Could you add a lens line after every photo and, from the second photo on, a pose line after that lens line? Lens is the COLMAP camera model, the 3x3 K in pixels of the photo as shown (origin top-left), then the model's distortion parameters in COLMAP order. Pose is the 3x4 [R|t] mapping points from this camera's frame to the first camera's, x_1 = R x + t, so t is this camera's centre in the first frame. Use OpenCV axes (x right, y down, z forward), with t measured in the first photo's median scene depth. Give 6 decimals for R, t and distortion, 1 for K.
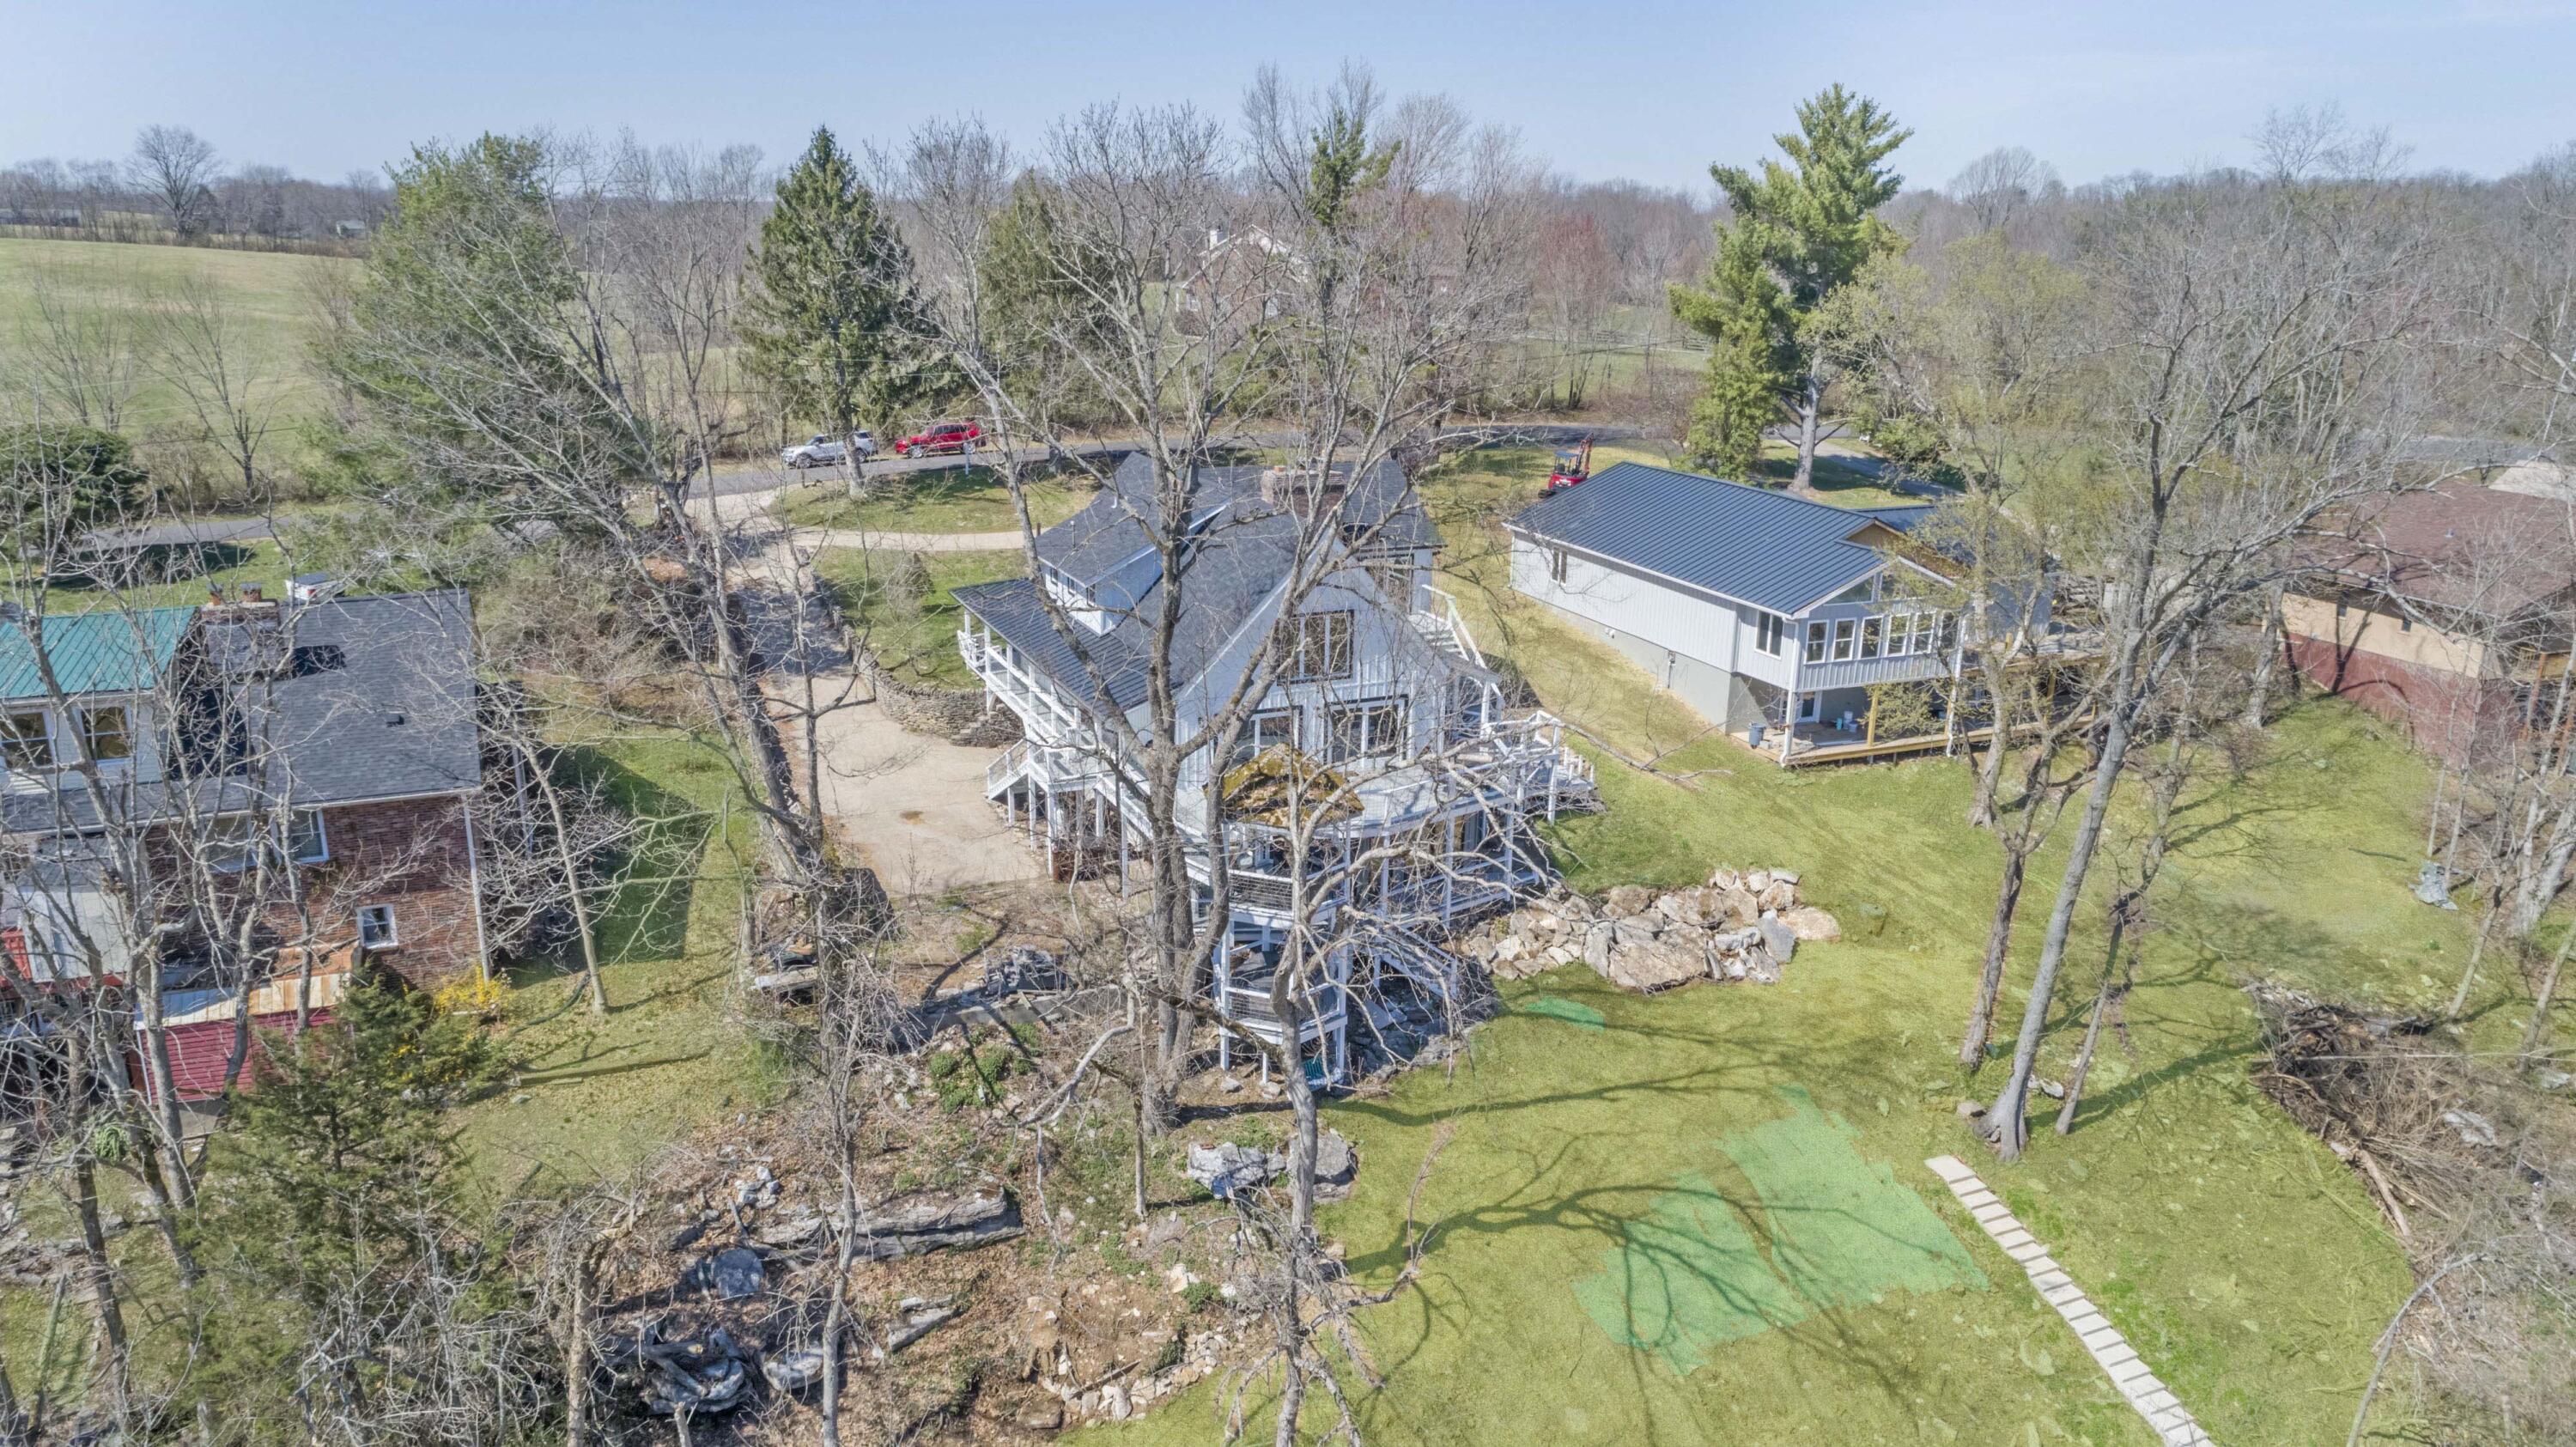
lens RADIAL K [[1775.0, 0, 1282.4], [0, 1775.0, 724.9], [0, 0, 1]] dist [-0.002071, 0.000317]
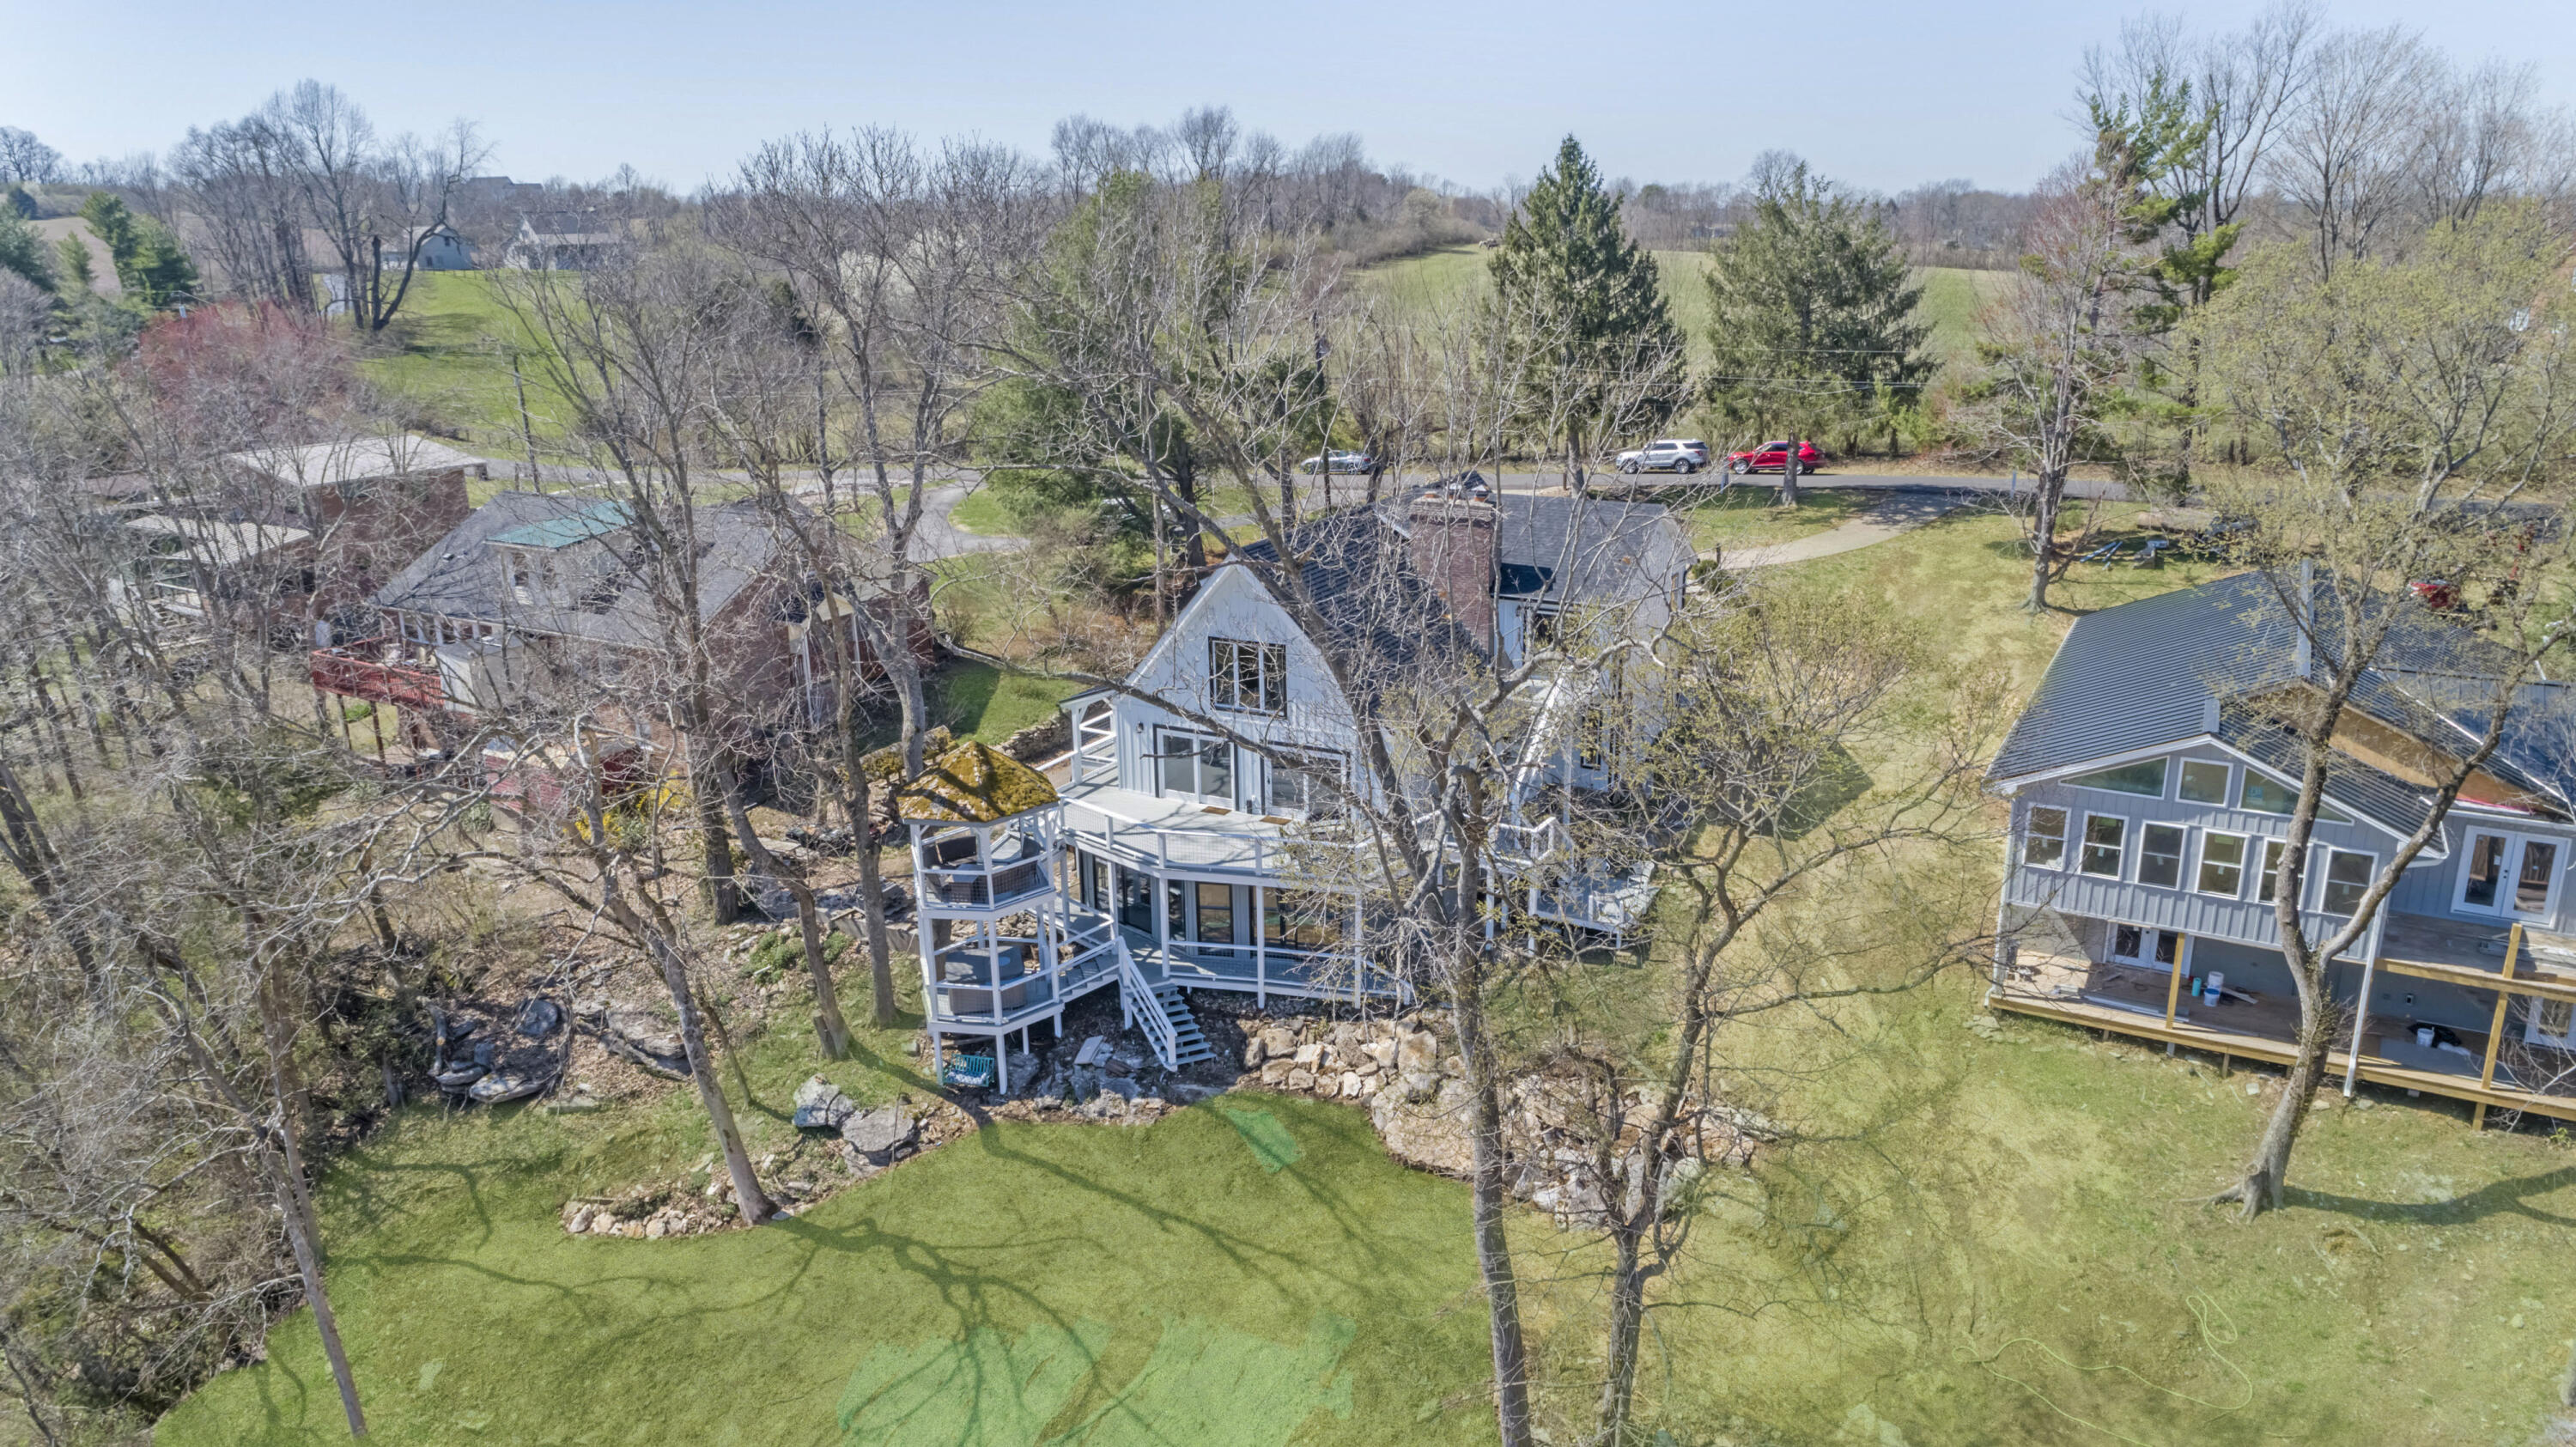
lens RADIAL K [[1775.0, 0, 1282.1], [0, 1775.0, 721.6], [0, 0, 1]] dist [-0.002071, 0.000317]
pose [[0.580843, 0.194318, -0.790482, 0.757234], [-0.198072, 0.975642, 0.094291, -0.110349], [0.789550, 0.101804, 0.605184, 0.432353]]
